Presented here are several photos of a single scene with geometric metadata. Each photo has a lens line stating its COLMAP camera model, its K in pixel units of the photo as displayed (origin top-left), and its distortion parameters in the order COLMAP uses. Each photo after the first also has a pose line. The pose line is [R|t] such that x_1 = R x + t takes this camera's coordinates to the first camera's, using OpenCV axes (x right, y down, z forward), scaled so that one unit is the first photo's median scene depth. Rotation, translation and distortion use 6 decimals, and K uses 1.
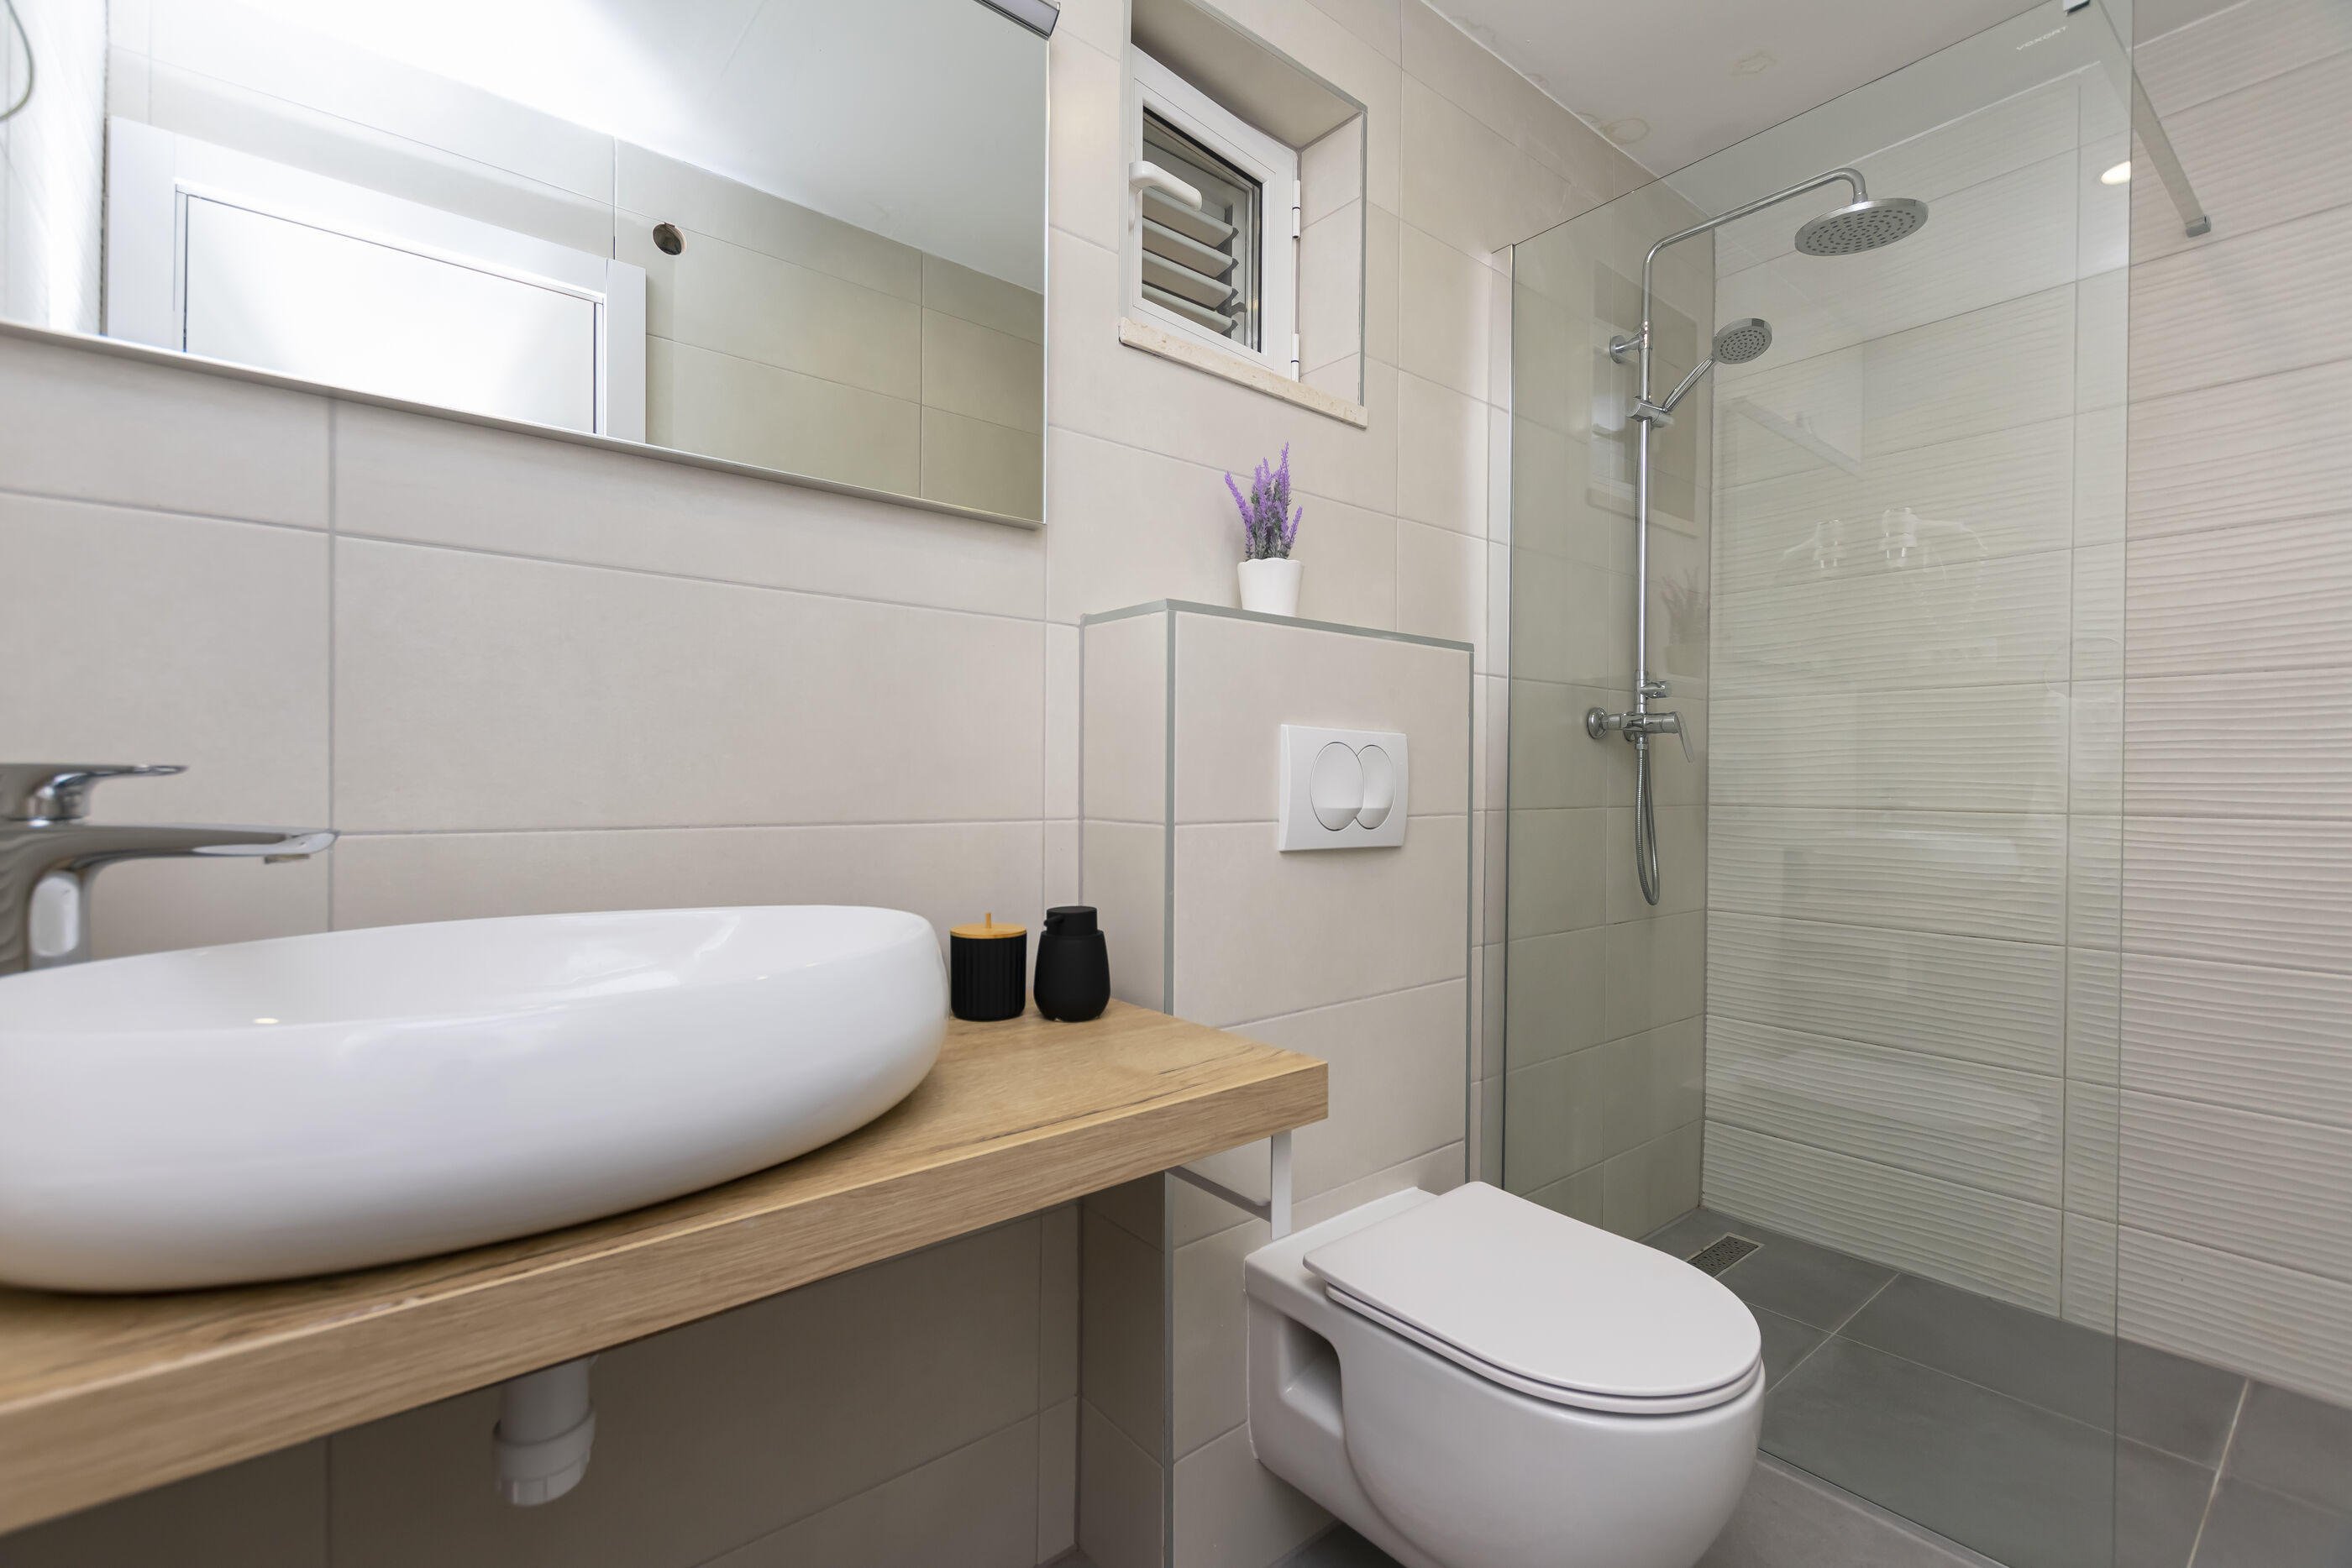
lens RADIAL K [[1006.5, 0, 1176.0], [0, 1006.5, 784.0], [0, 0, 1]] dist [-0.001804, -0.000088]
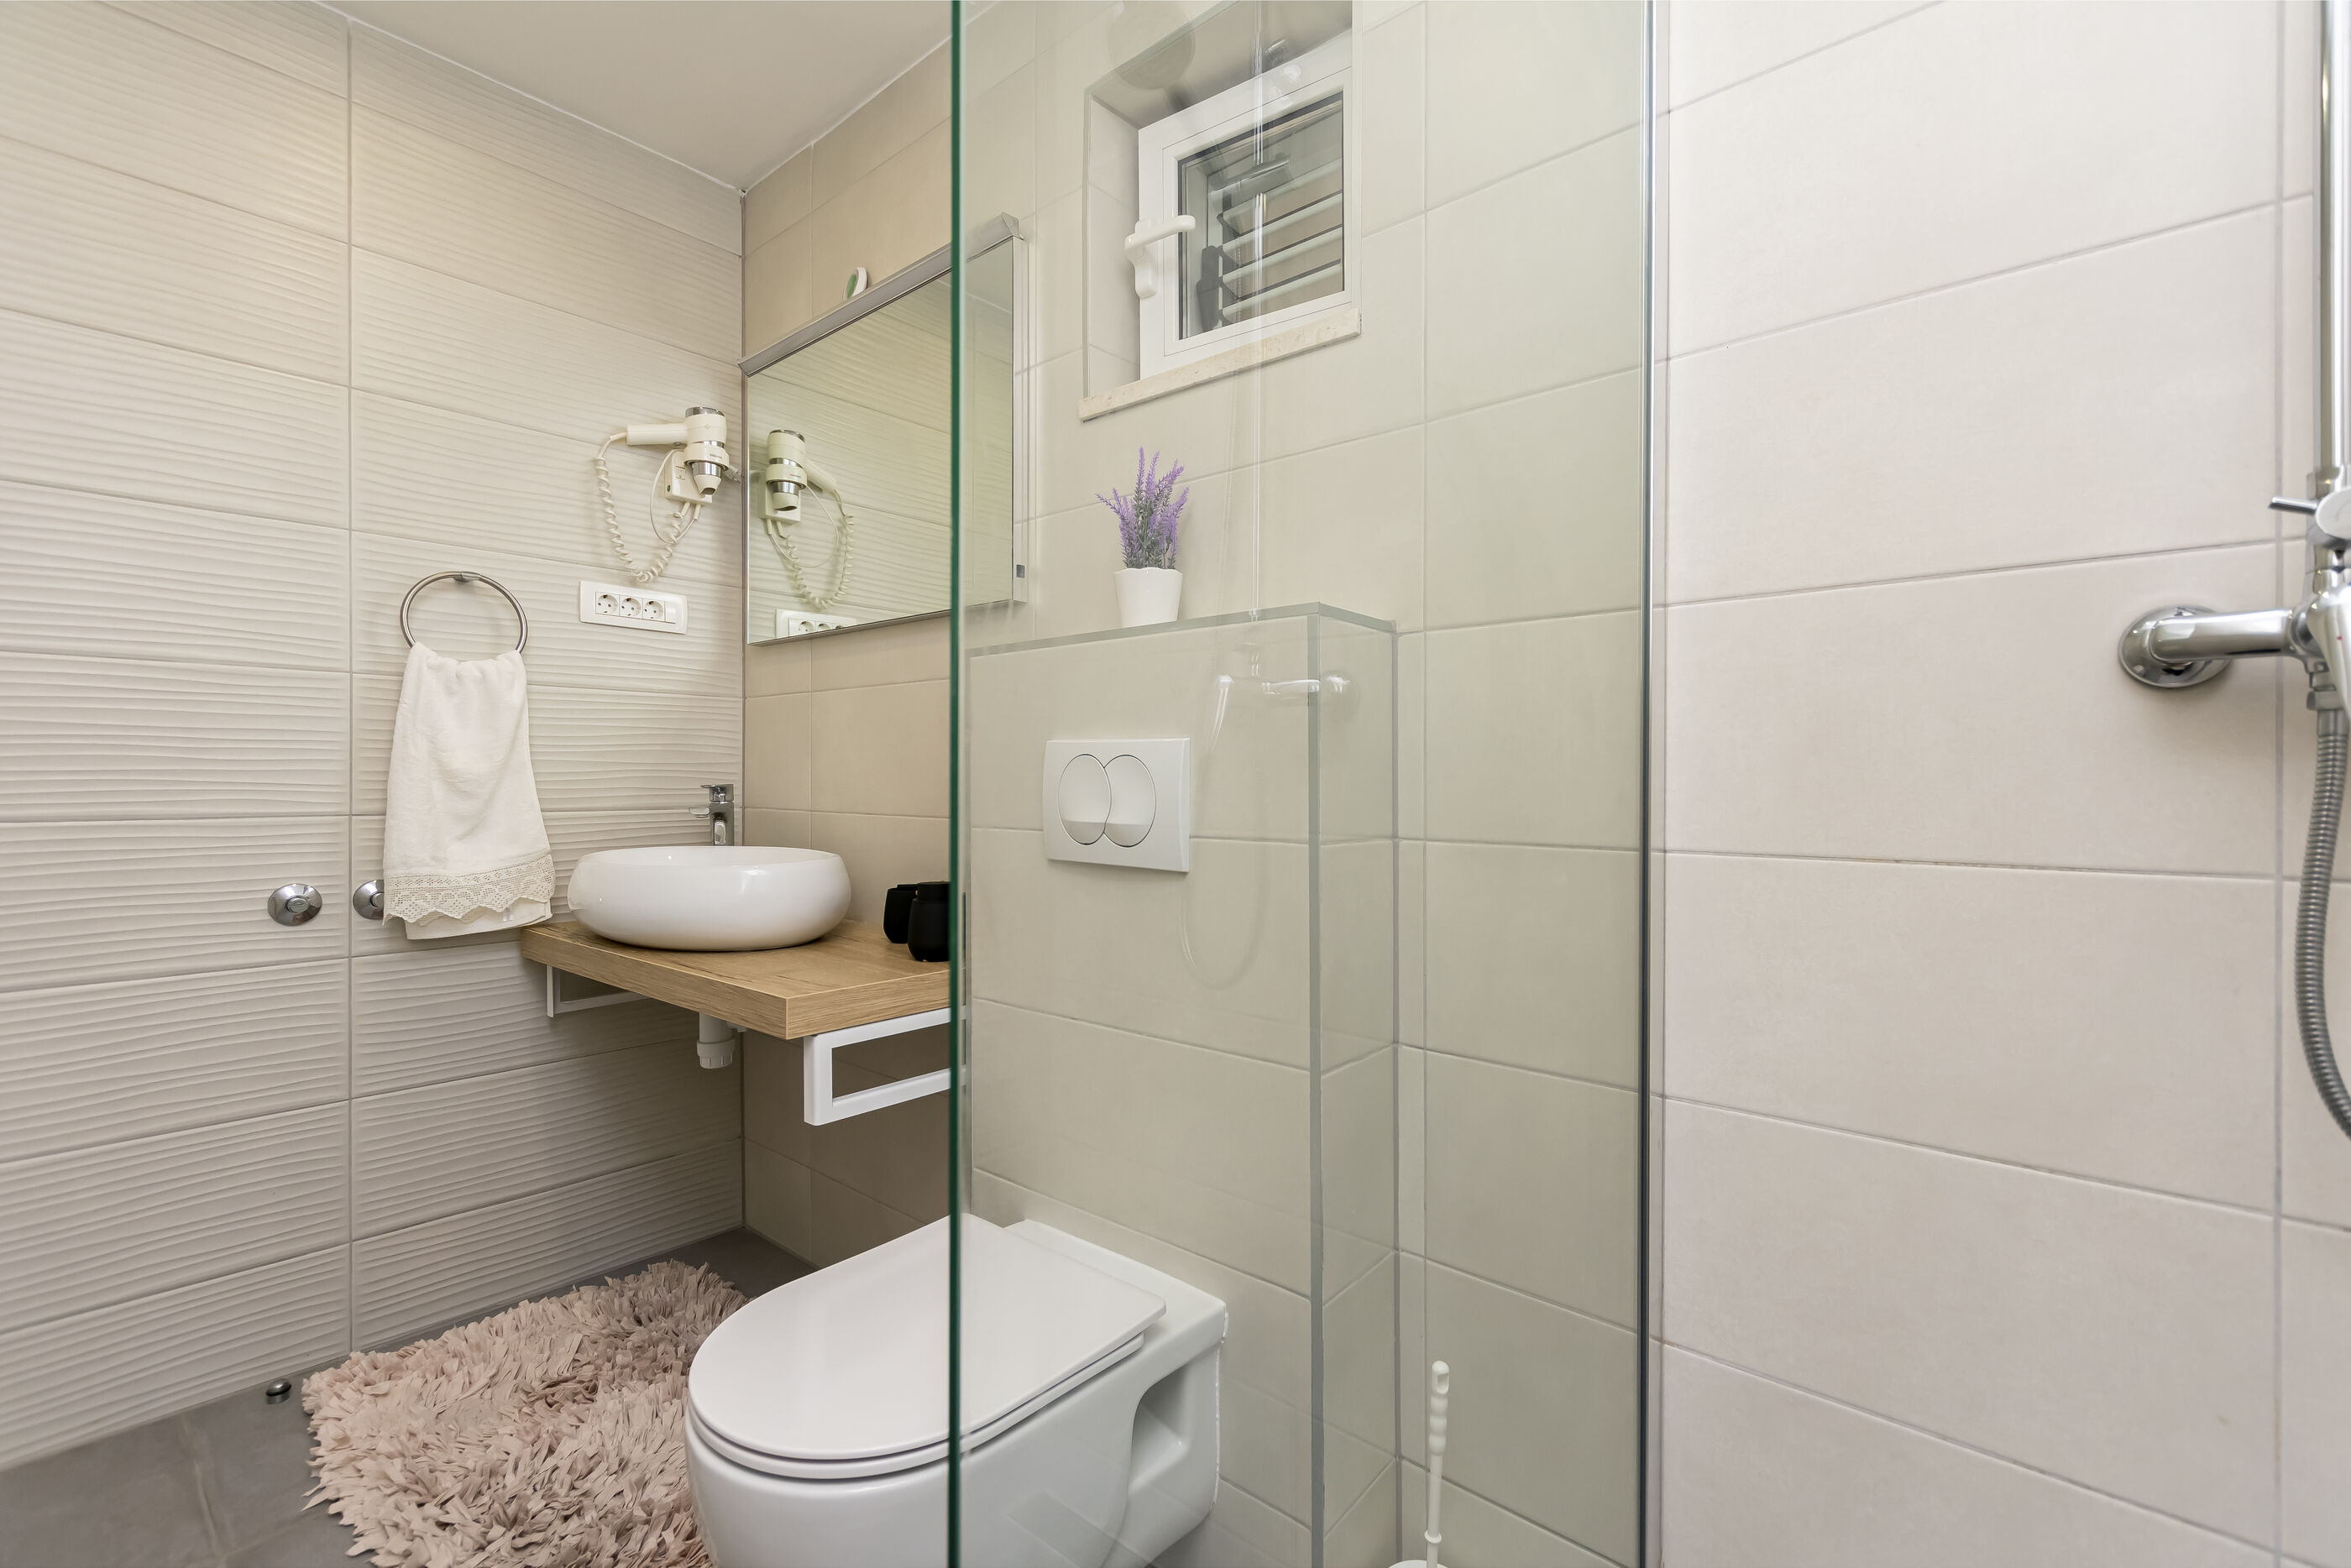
lens RADIAL K [[1018.5, 0, 1172.0], [0, 1018.5, 799.1], [0, 0, 1]] dist [-0.001049, -0.000071]
pose [[0.163003, 0.003119, -0.986621, 1.081451], [-0.011438, 0.999934, 0.001271, -0.000205], [0.986559, 0.011078, 0.163027, 0.861395]]
